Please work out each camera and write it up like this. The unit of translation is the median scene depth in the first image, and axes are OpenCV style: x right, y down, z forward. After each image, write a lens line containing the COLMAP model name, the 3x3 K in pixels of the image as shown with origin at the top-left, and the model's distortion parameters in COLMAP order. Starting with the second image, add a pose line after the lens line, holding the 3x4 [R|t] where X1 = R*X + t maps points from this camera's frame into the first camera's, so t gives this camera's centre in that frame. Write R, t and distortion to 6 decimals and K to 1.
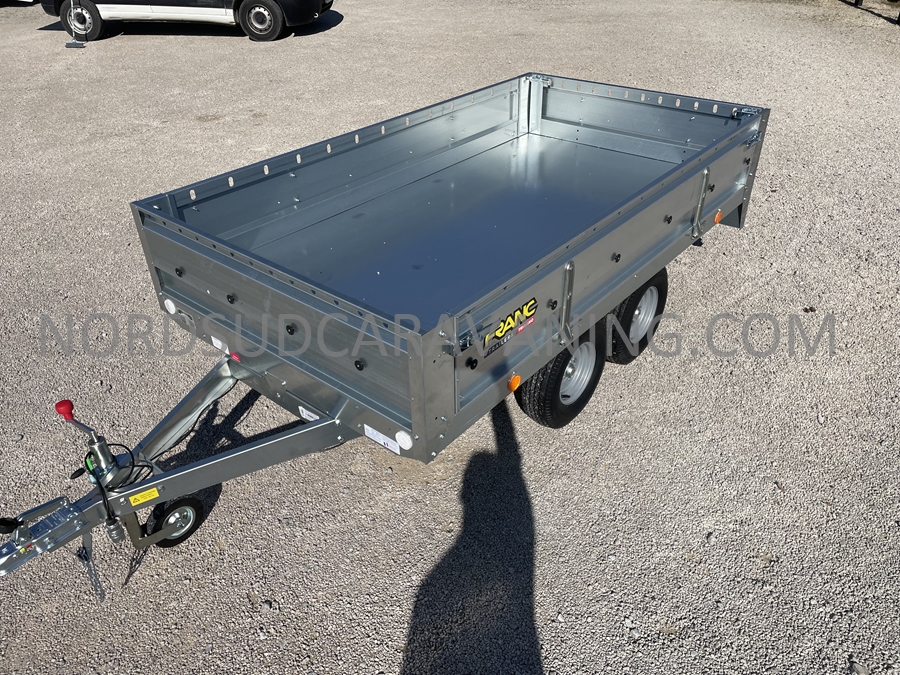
lens RADIAL K [[678.9, 0, 455.5], [0, 678.9, 342.9], [0, 0, 1]] dist [0.087677, -0.119453]
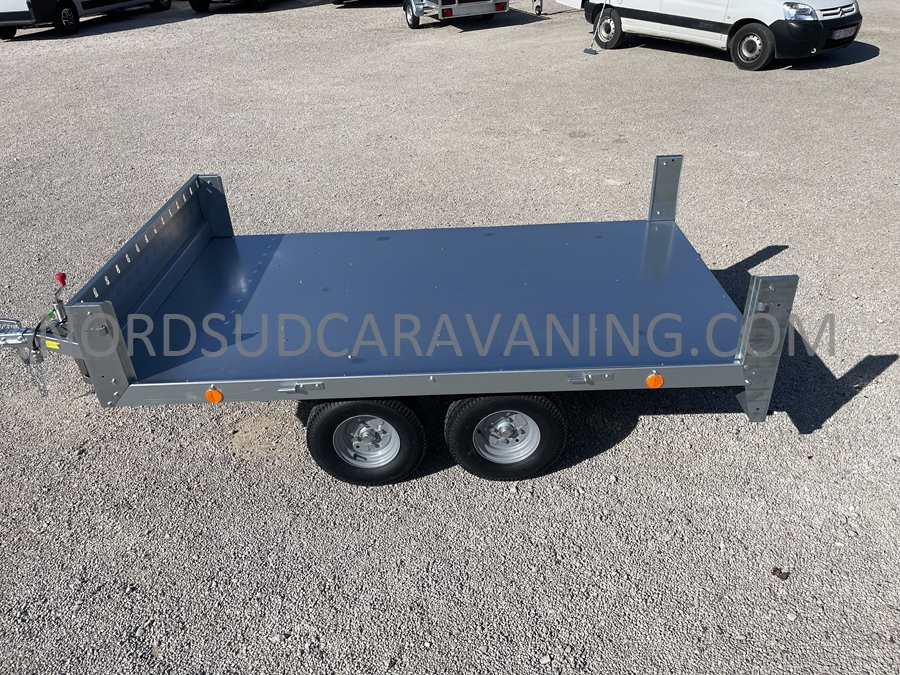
lens RADIAL K [[678.9, 0, 448.4], [0, 678.9, 332.0], [0, 0, 1]] dist [0.087677, -0.119453]
pose [[0.634484, 0.391219, -0.666617, 0.888740], [-0.402249, 0.903582, 0.147428, -0.308594], [0.660020, 0.174605, 0.730676, 0.330584]]
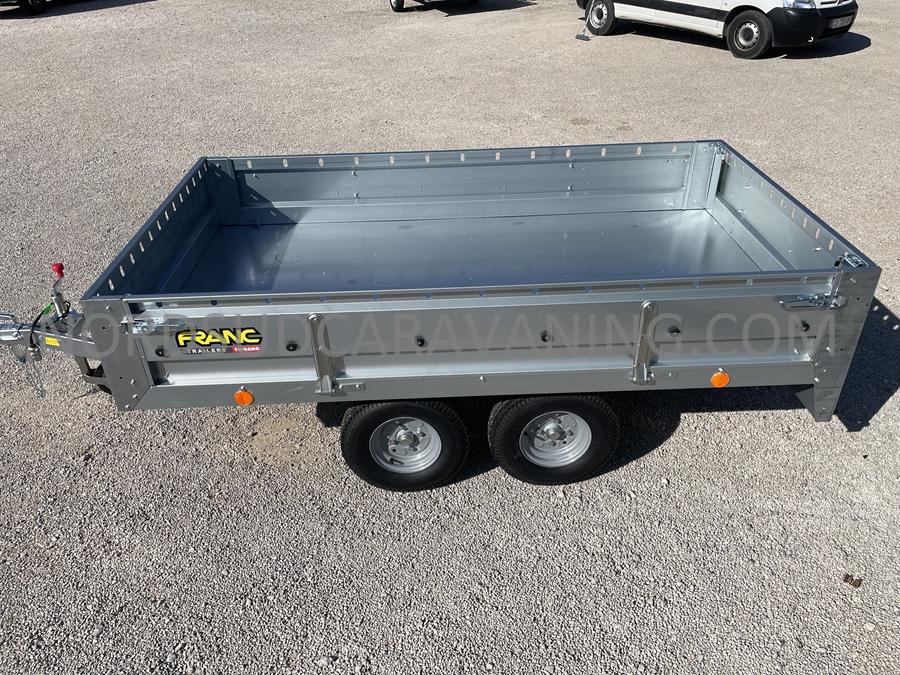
lens RADIAL K [[678.9, 0, 450.3], [0, 678.9, 340.9], [0, 0, 1]] dist [0.087677, -0.119453]
pose [[0.662534, 0.406019, -0.629442, 0.774090], [-0.406027, 0.900841, 0.153710, -0.262594], [0.629436, 0.153732, 0.761693, 0.316489]]
